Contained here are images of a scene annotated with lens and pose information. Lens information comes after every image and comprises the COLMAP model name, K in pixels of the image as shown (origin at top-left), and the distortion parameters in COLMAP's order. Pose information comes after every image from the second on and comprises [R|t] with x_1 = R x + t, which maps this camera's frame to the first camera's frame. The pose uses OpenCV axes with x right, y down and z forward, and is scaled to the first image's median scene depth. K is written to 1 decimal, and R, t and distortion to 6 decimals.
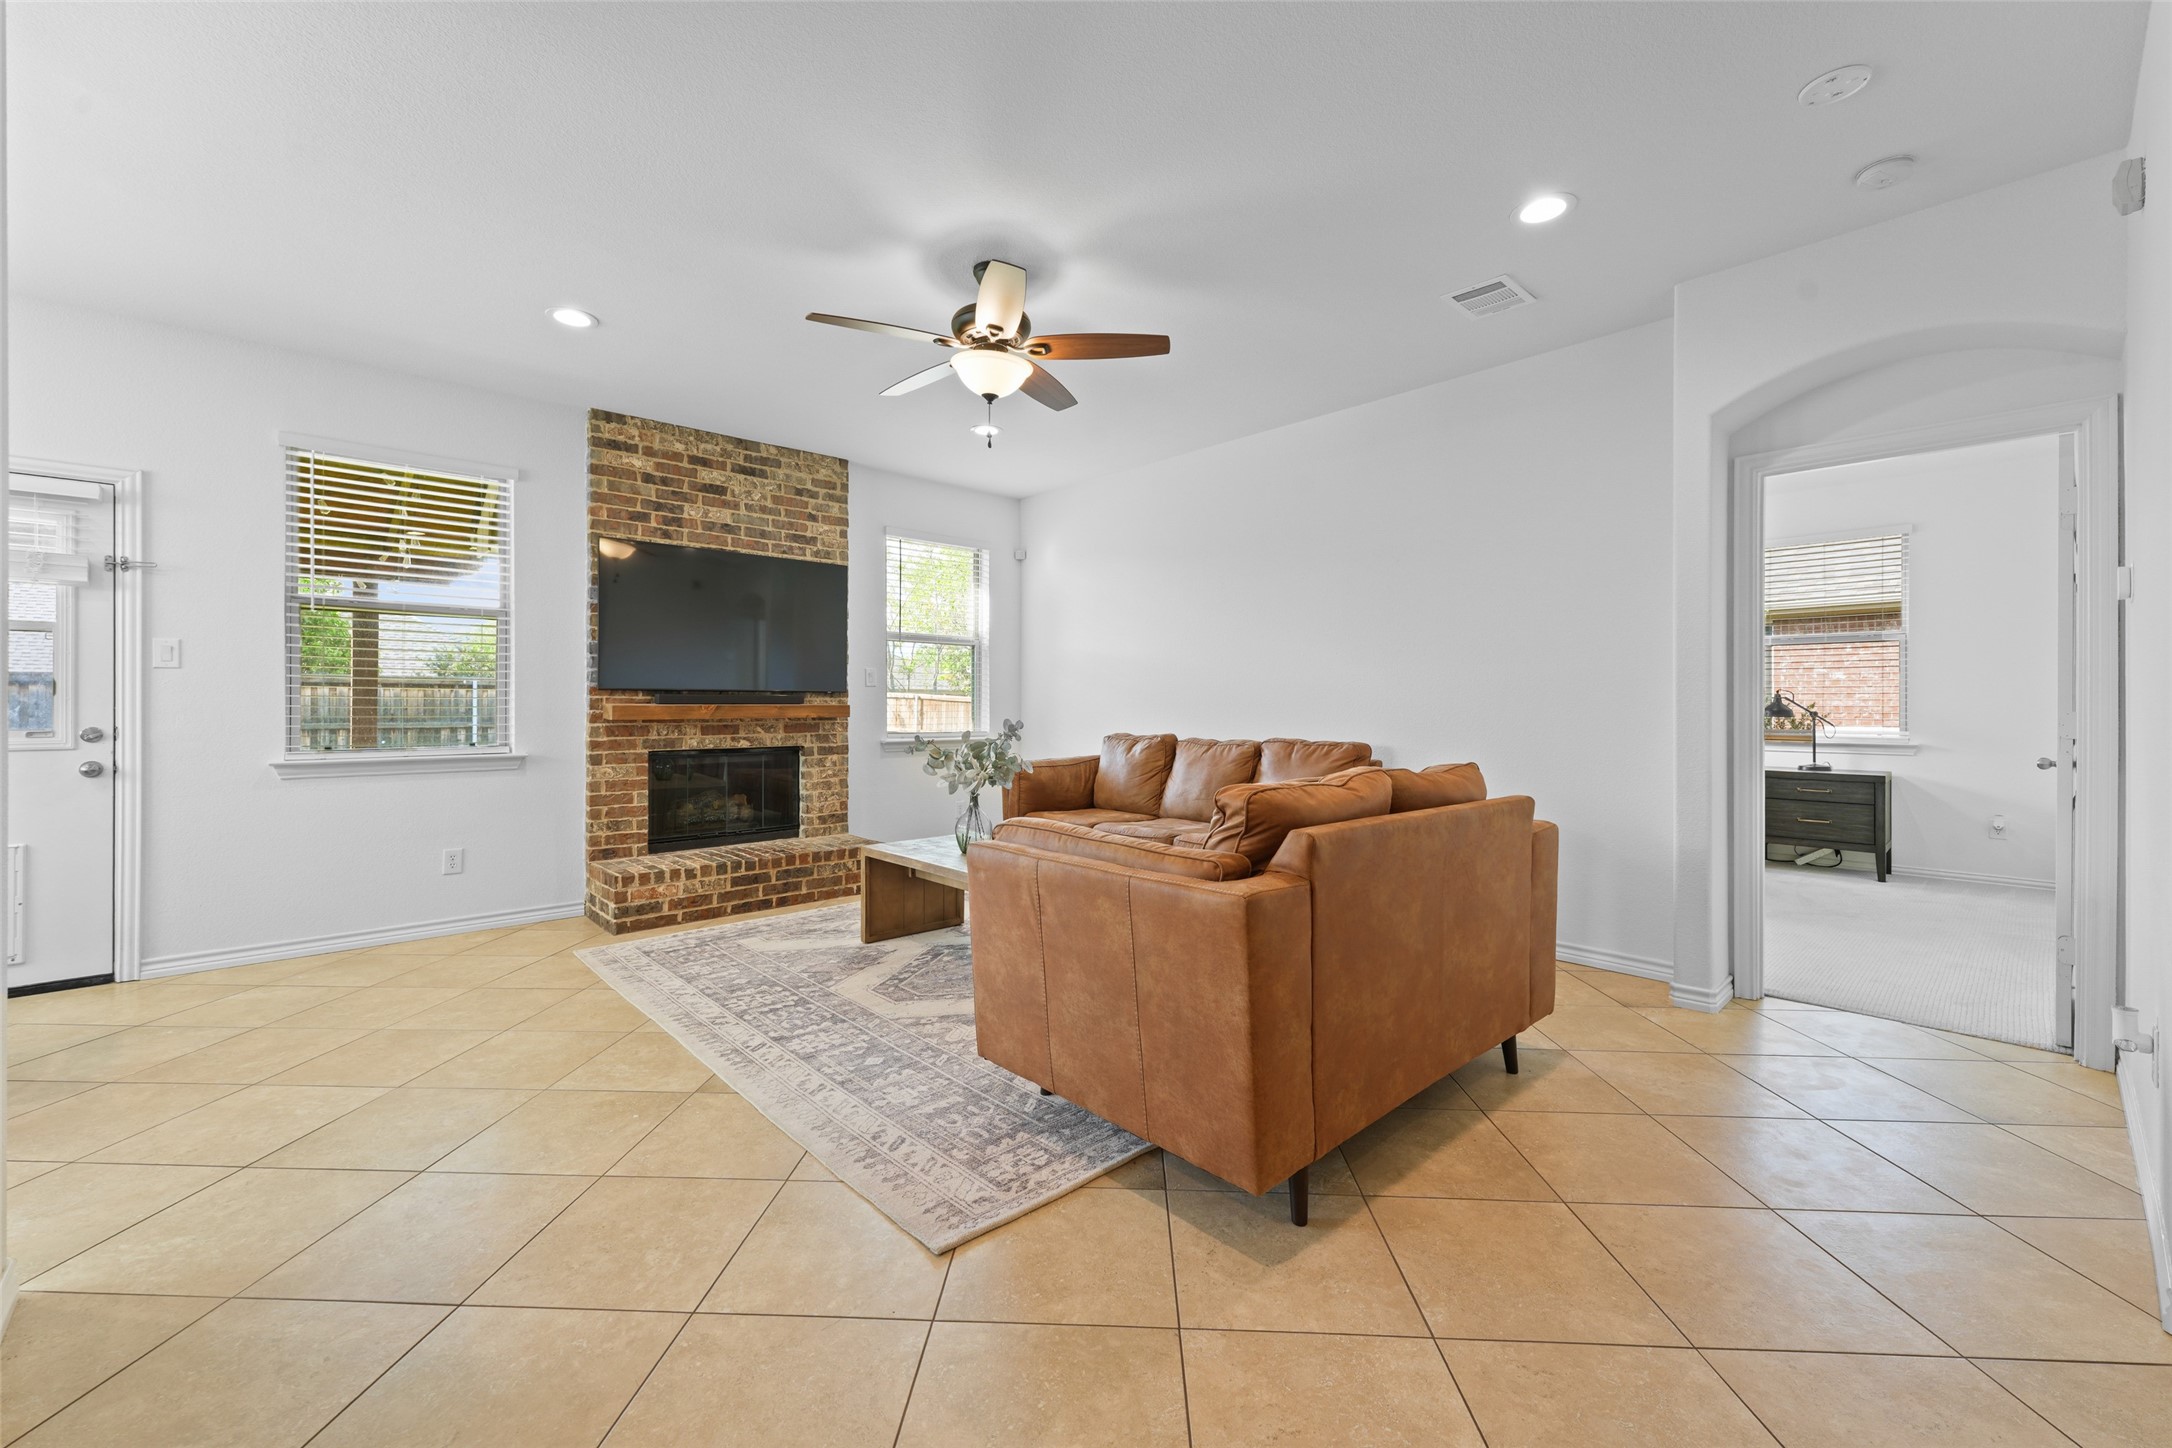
lens RADIAL K [[848.6, 0, 1108.7], [0, 848.6, 702.2], [0, 0, 1]] dist [0.007985, -0.002387]
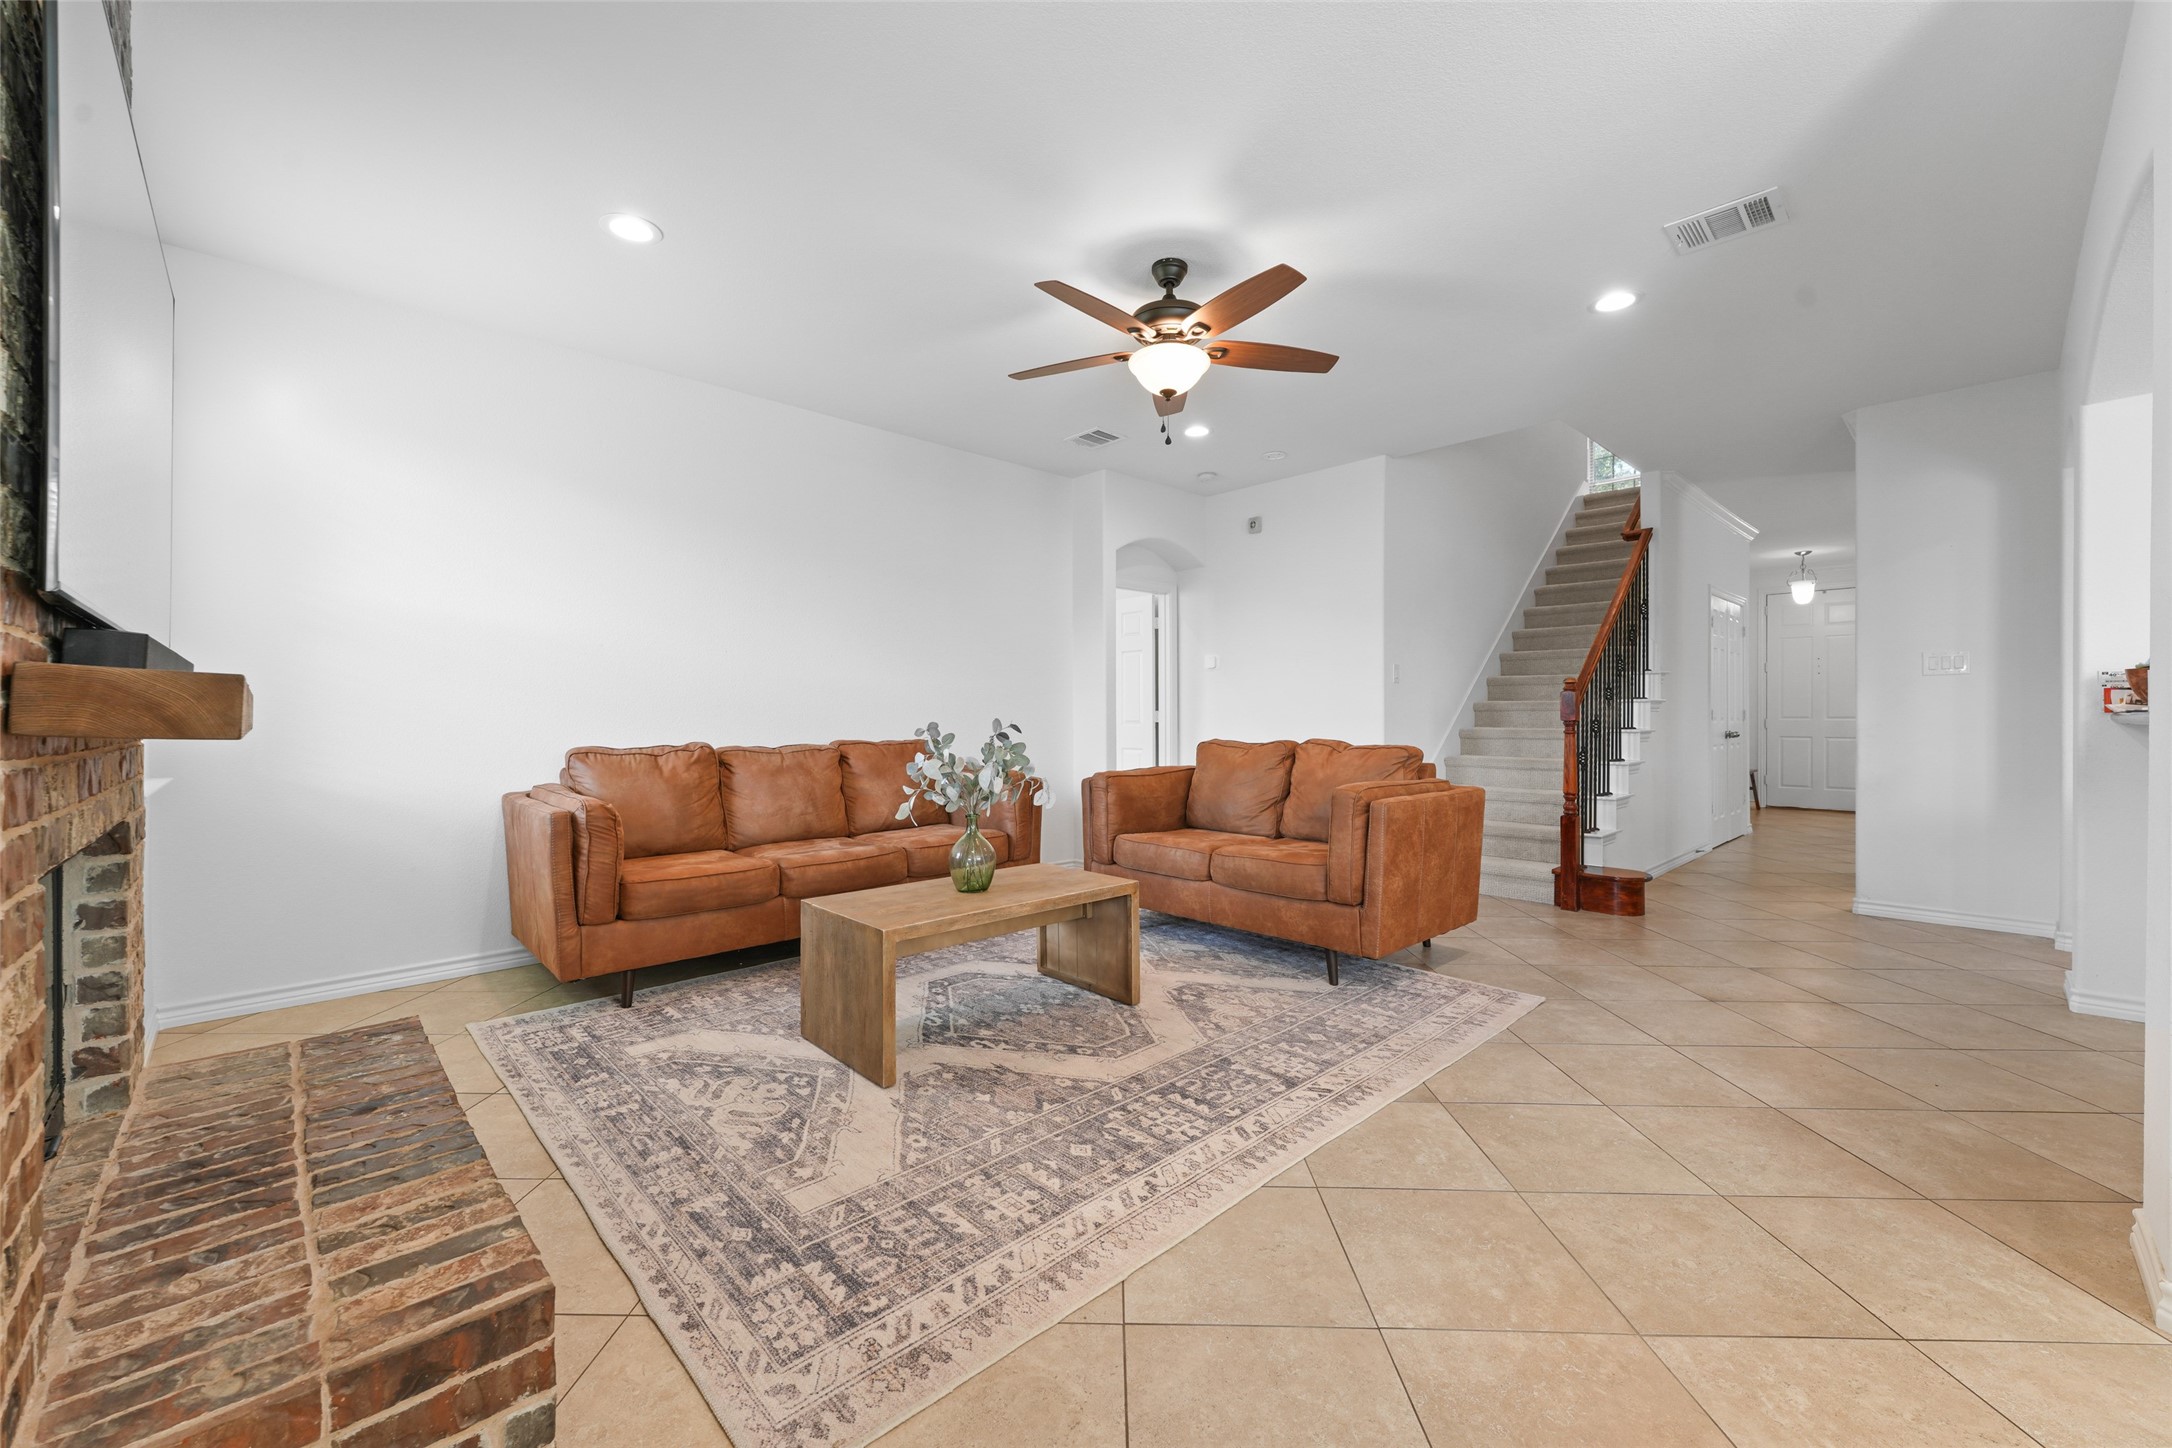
lens RADIAL K [[848.6, 0, 1042.0], [0, 848.6, 717.5], [0, 0, 1]] dist [0.007985, -0.002387]
pose [[0.042108, -0.003372, 0.999107, -0.780936], [-0.000153, 0.999994, 0.003381, 0.013296], [-0.999113, -0.000296, 0.042108, 0.754451]]
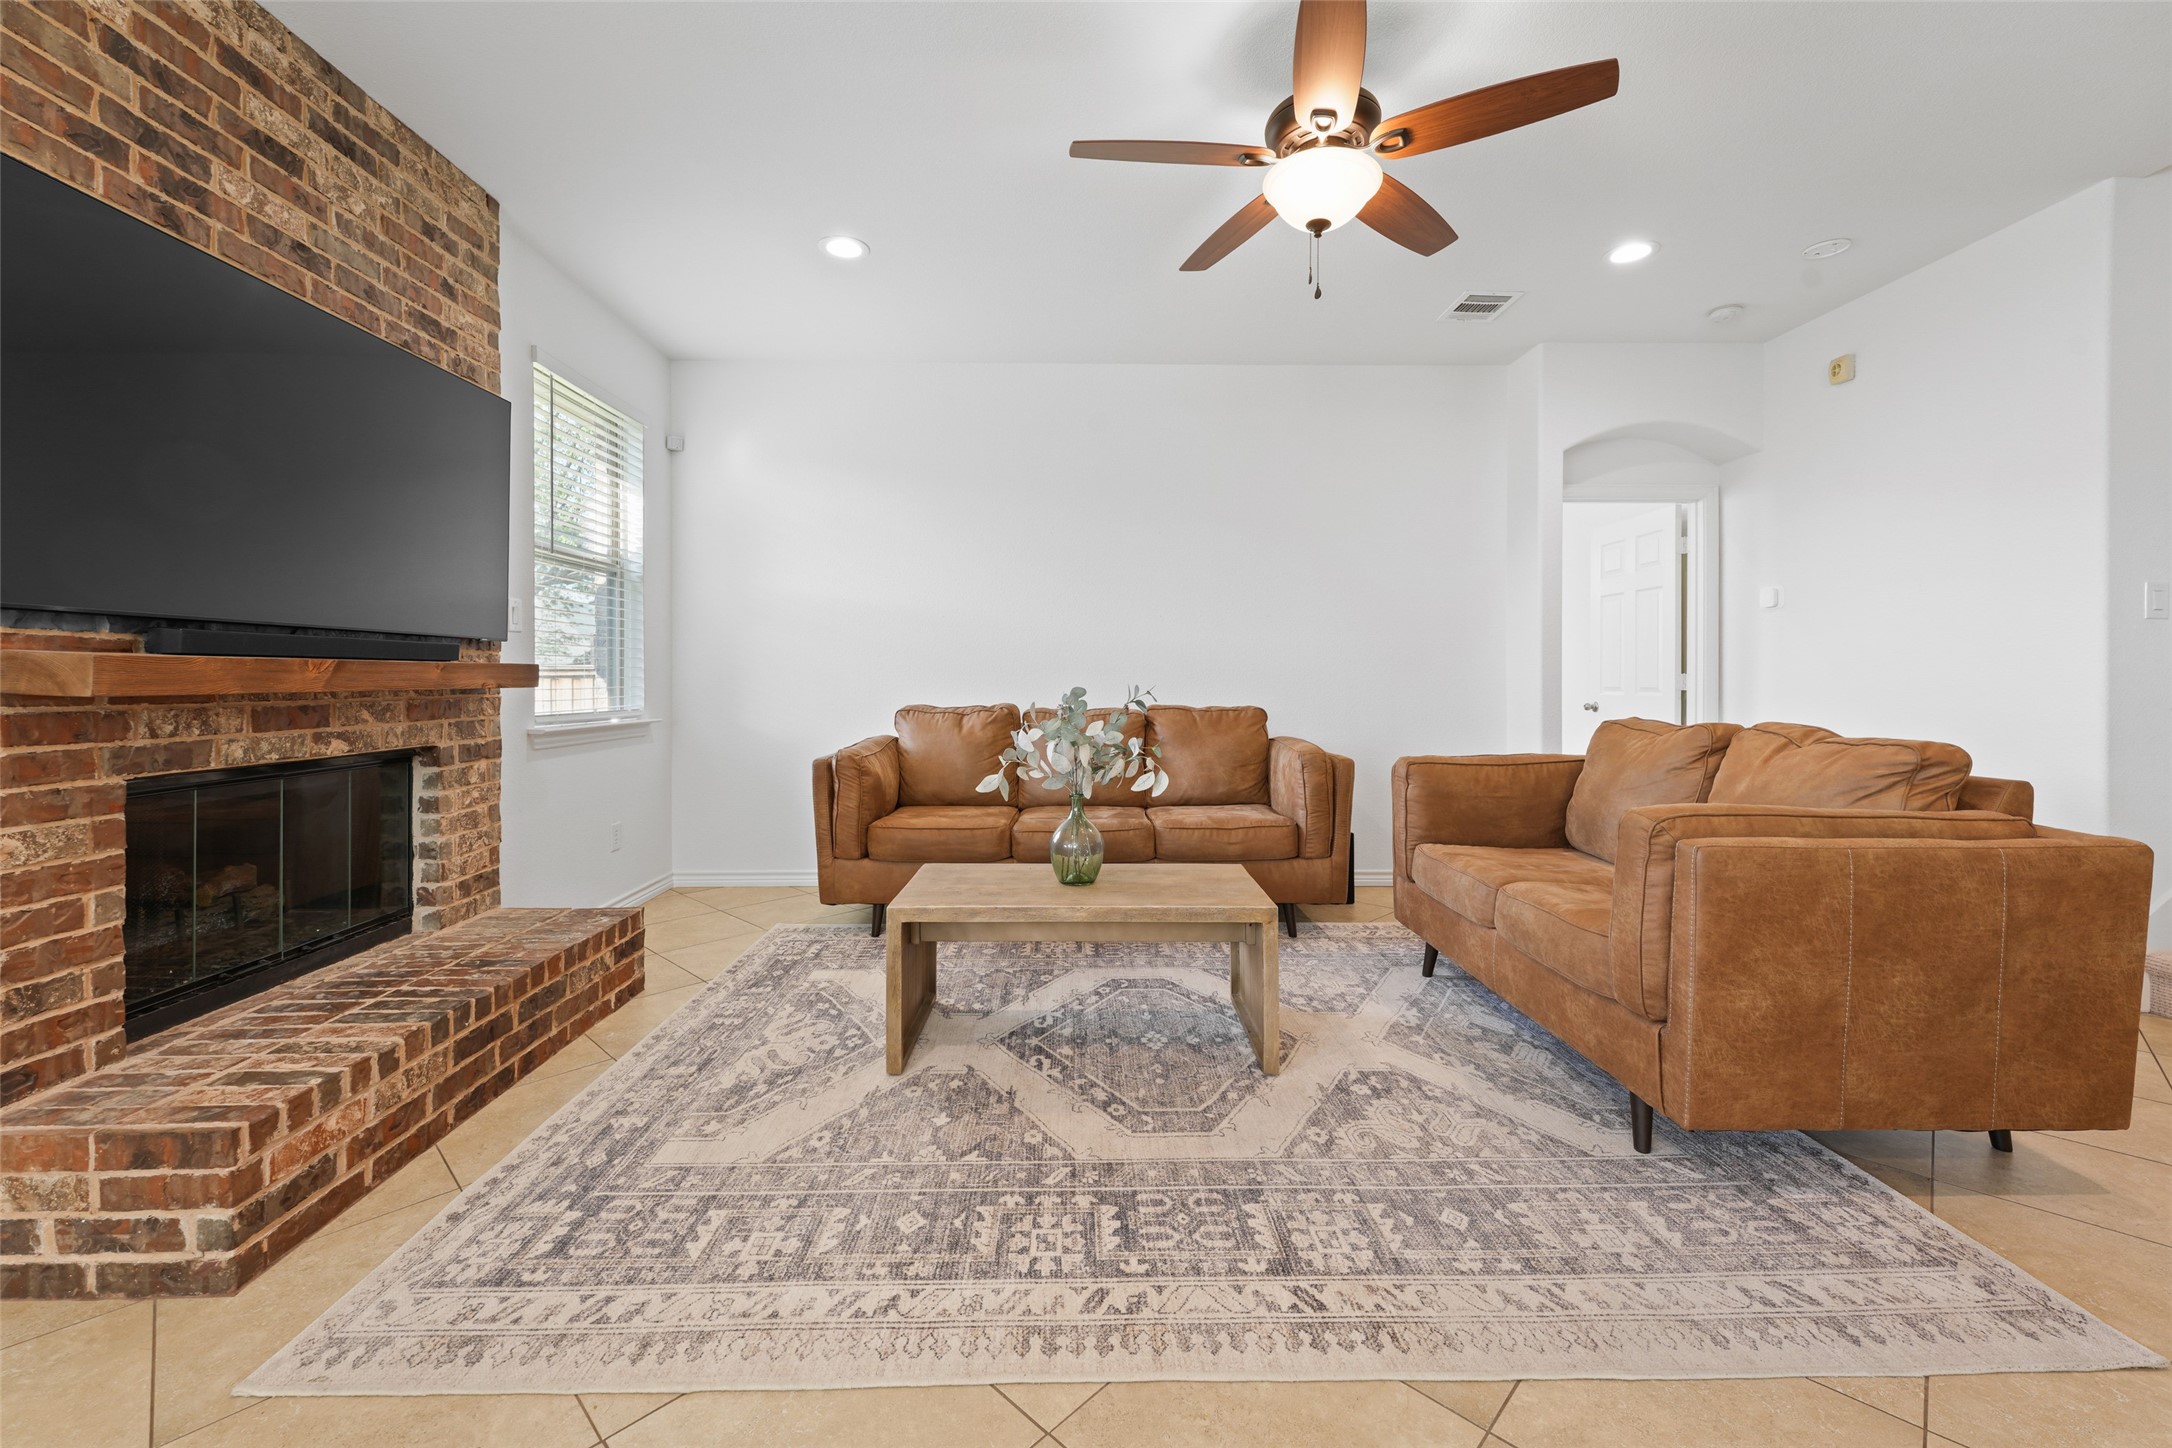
lens RADIAL K [[848.6, 0, 1075.1], [0, 848.6, 682.8], [0, 0, 1]] dist [0.007985, -0.002387]
pose [[0.687702, -0.005602, 0.725971, -0.542141], [-0.002925, 0.999941, 0.010488, 0.009441], [-0.725987, -0.009336, 0.687645, 0.449736]]
